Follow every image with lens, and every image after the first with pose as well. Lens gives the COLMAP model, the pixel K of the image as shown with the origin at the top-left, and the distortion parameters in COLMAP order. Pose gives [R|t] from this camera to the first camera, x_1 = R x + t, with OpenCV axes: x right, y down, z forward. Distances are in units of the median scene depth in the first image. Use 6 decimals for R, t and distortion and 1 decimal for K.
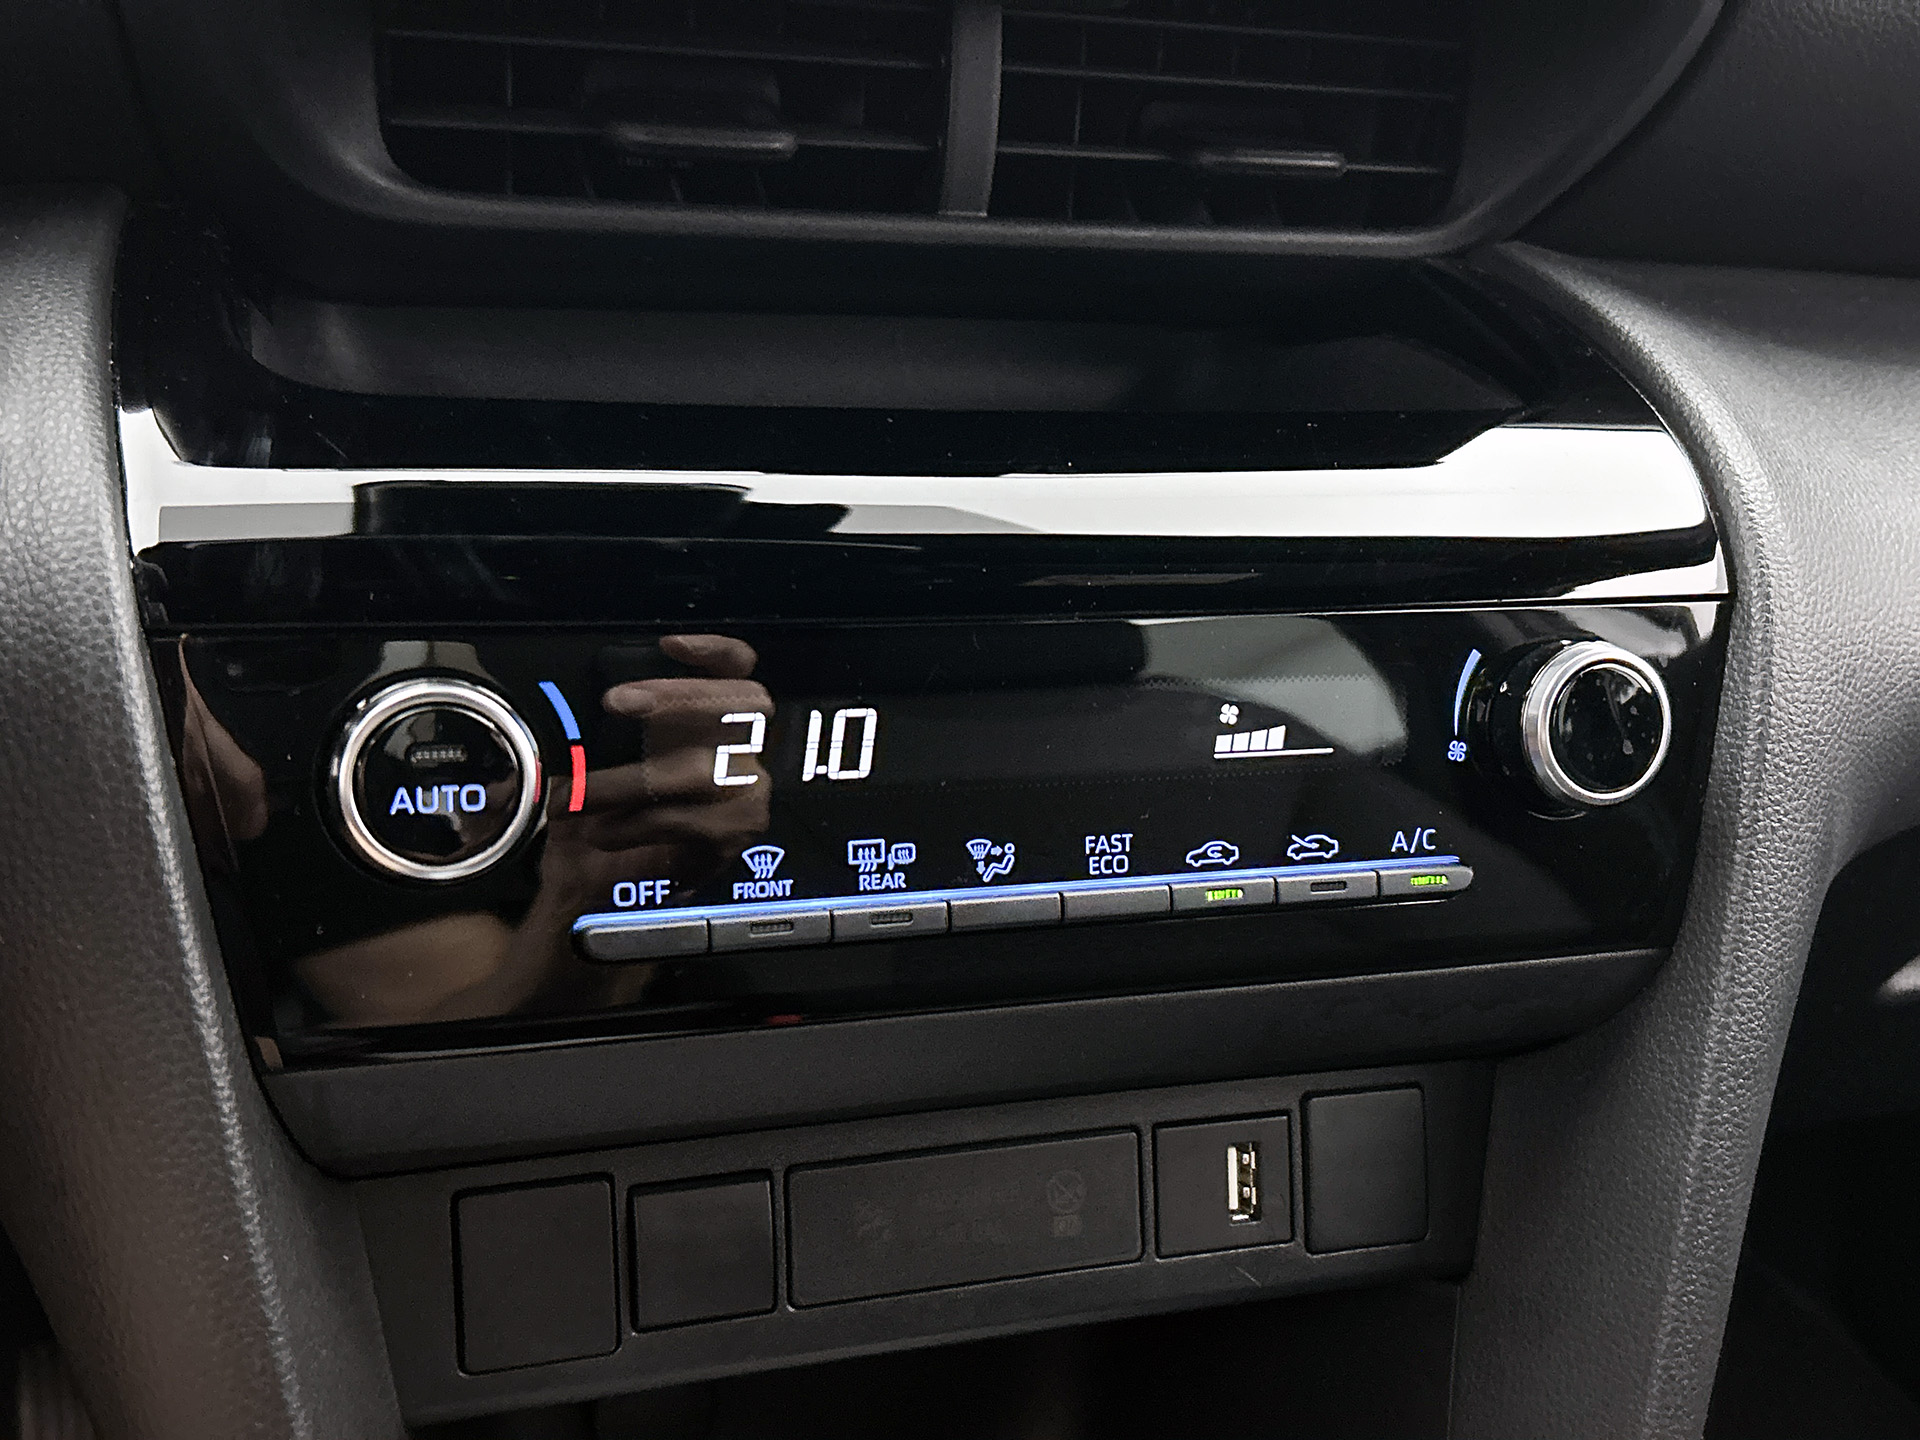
lens RADIAL K [[2071.3, 0, 990.8], [0, 2071.3, 735.9], [0, 0, 1]] dist [0.056447, 0.000000]
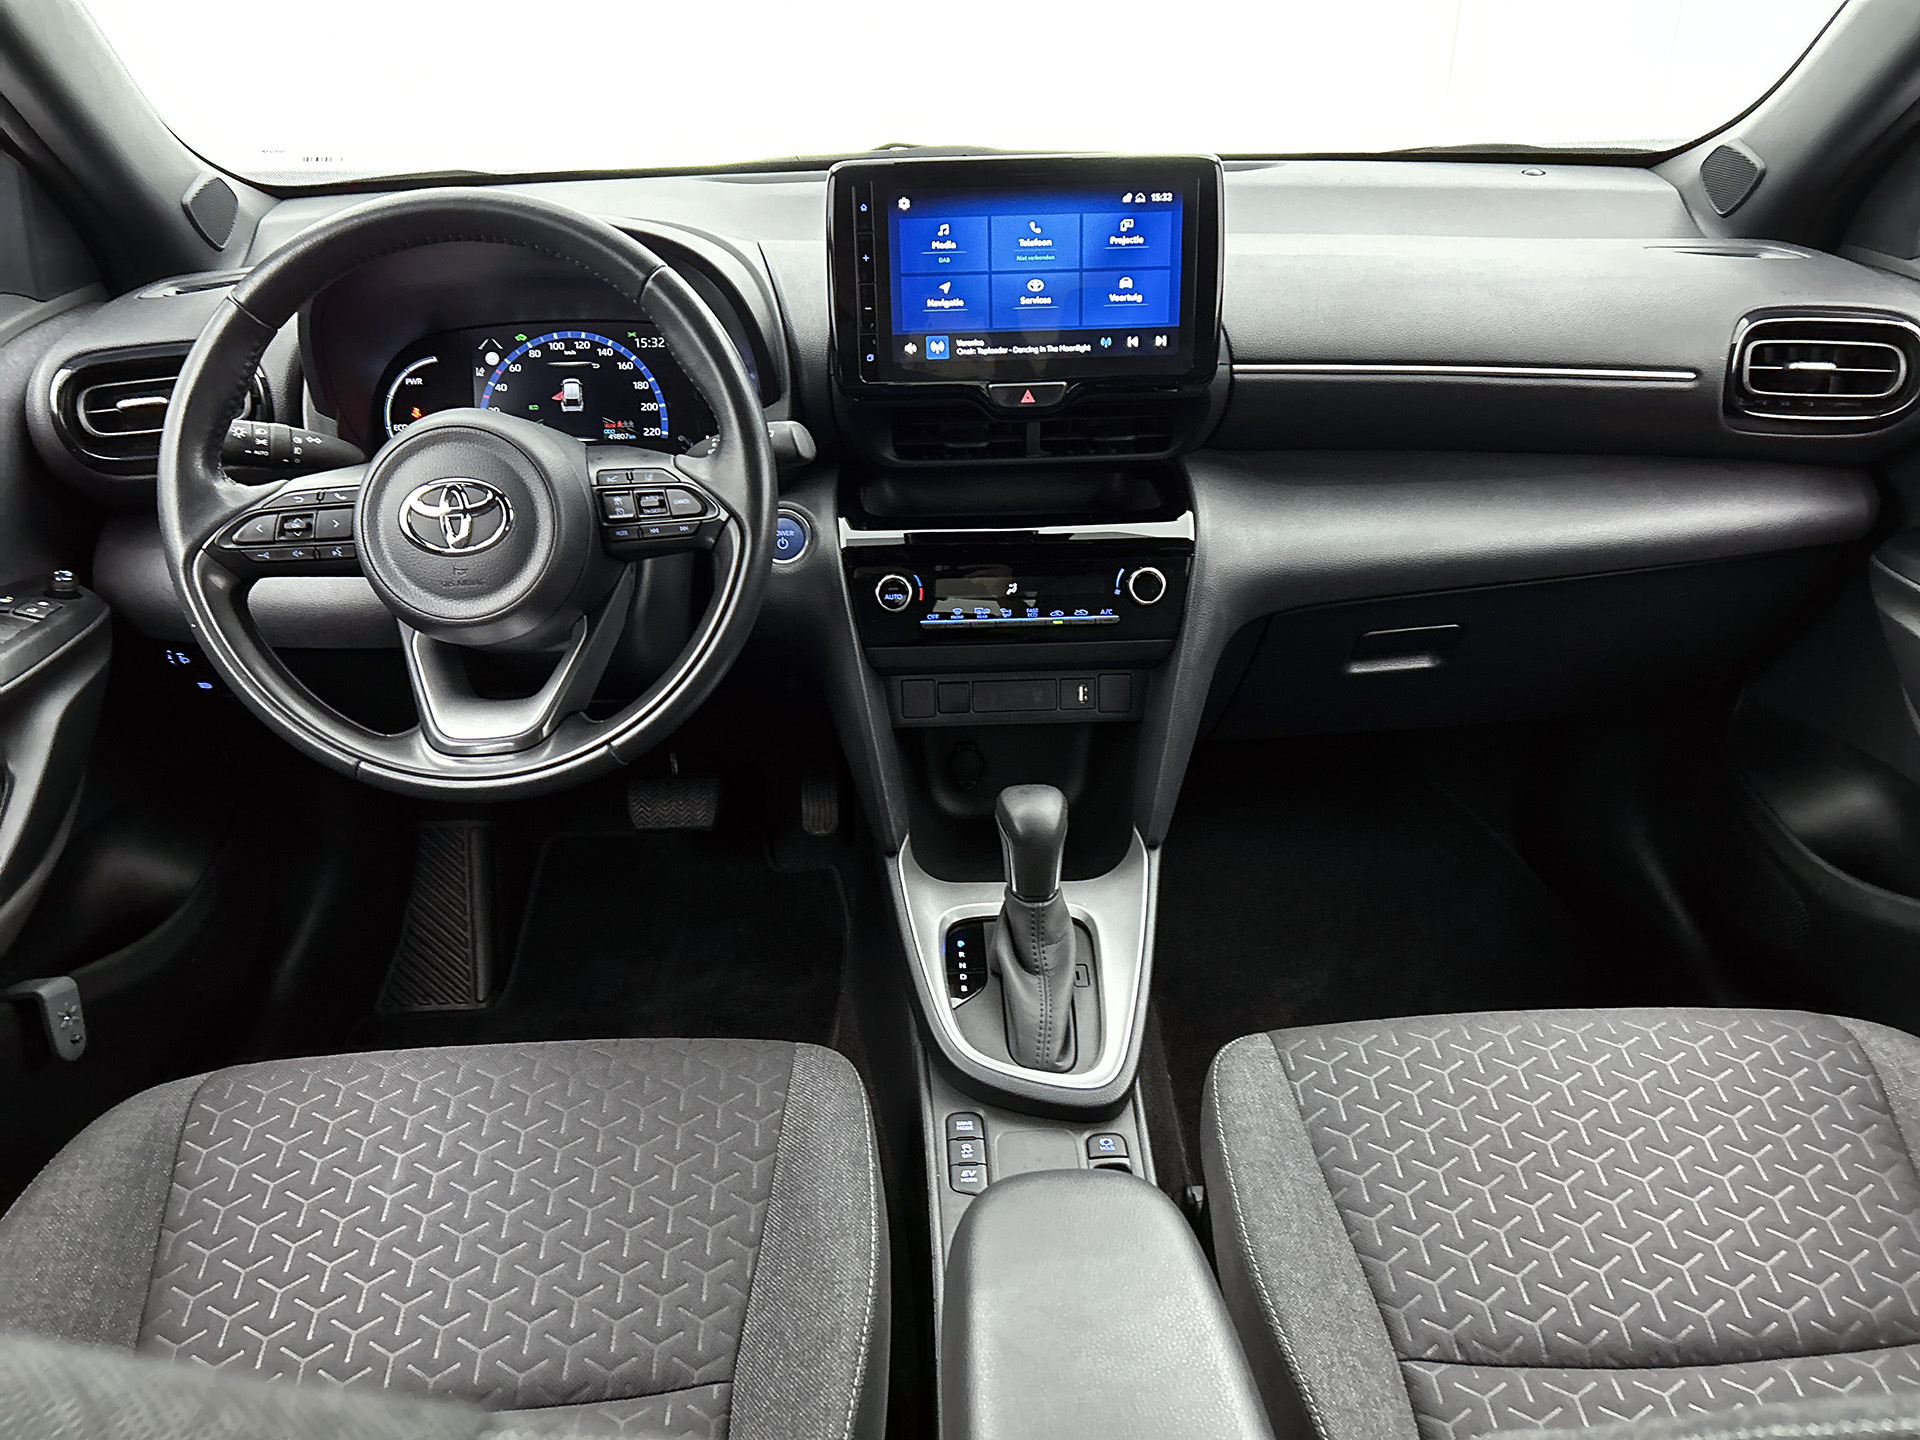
lens RADIAL K [[1466.3, 0, 975.1], [0, 1466.3, 700.1], [0, 0, 1]] dist [0.022205, -0.016348]
pose [[0.955673, 0.034951, -0.292349, 0.875856], [-0.015472, 0.997519, 0.068681, 0.028068], [0.294024, -0.061114, 0.953842, -2.131295]]
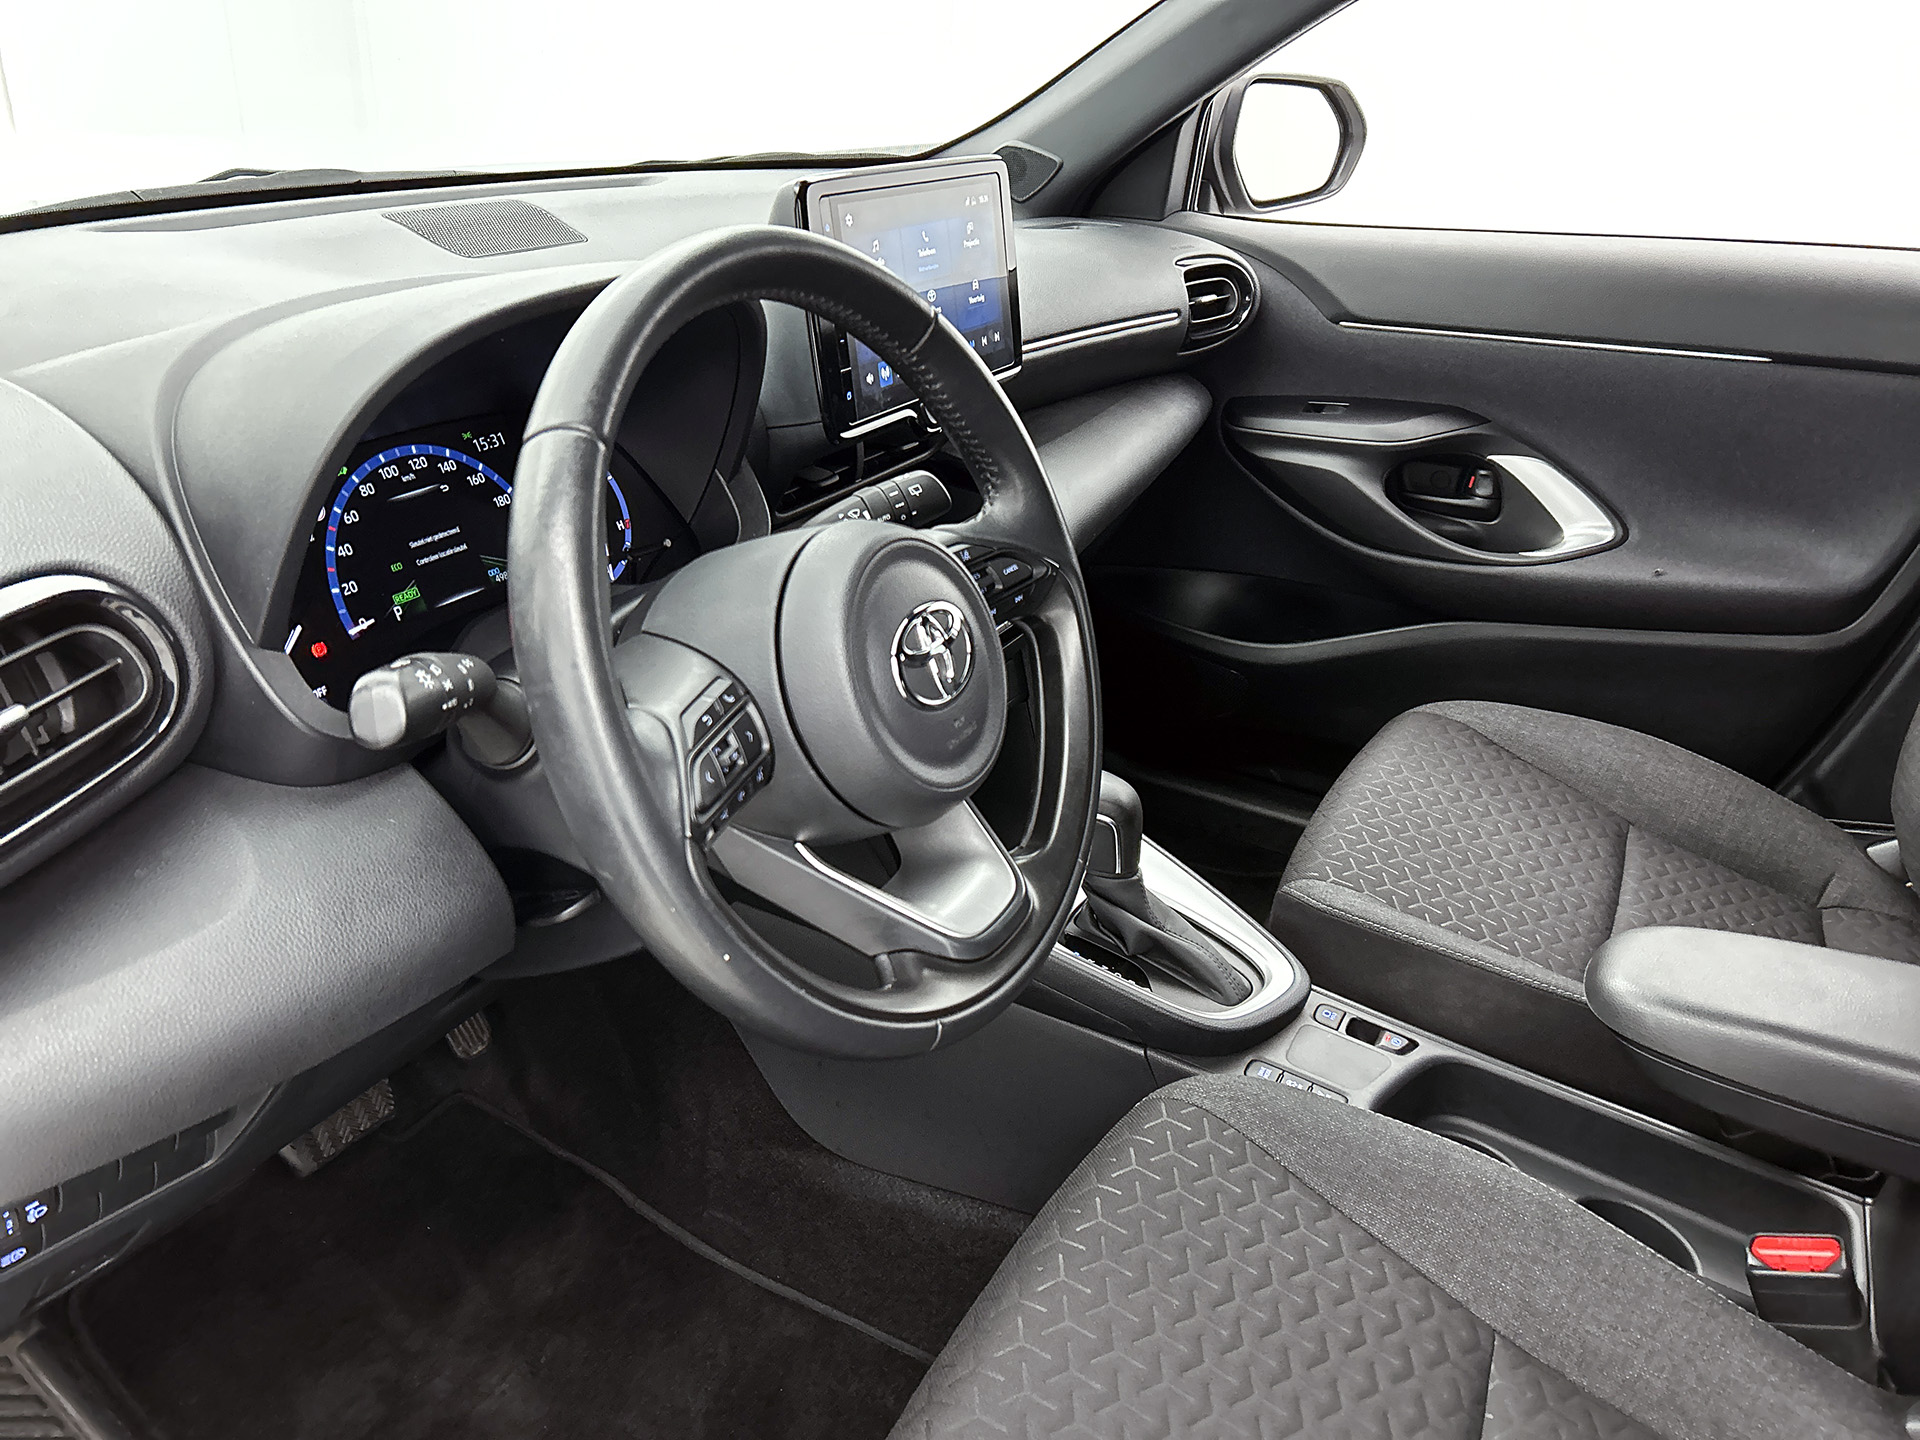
lens RADIAL K [[1466.3, 0, 948.8], [0, 1466.3, 688.8], [0, 0, 1]] dist [0.022205, -0.016348]
pose [[0.735327, -0.325365, 0.594501, -1.938534], [0.272472, 0.945130, 0.180246, -0.401552], [-0.620527, 0.029445, 0.783632, -1.445045]]
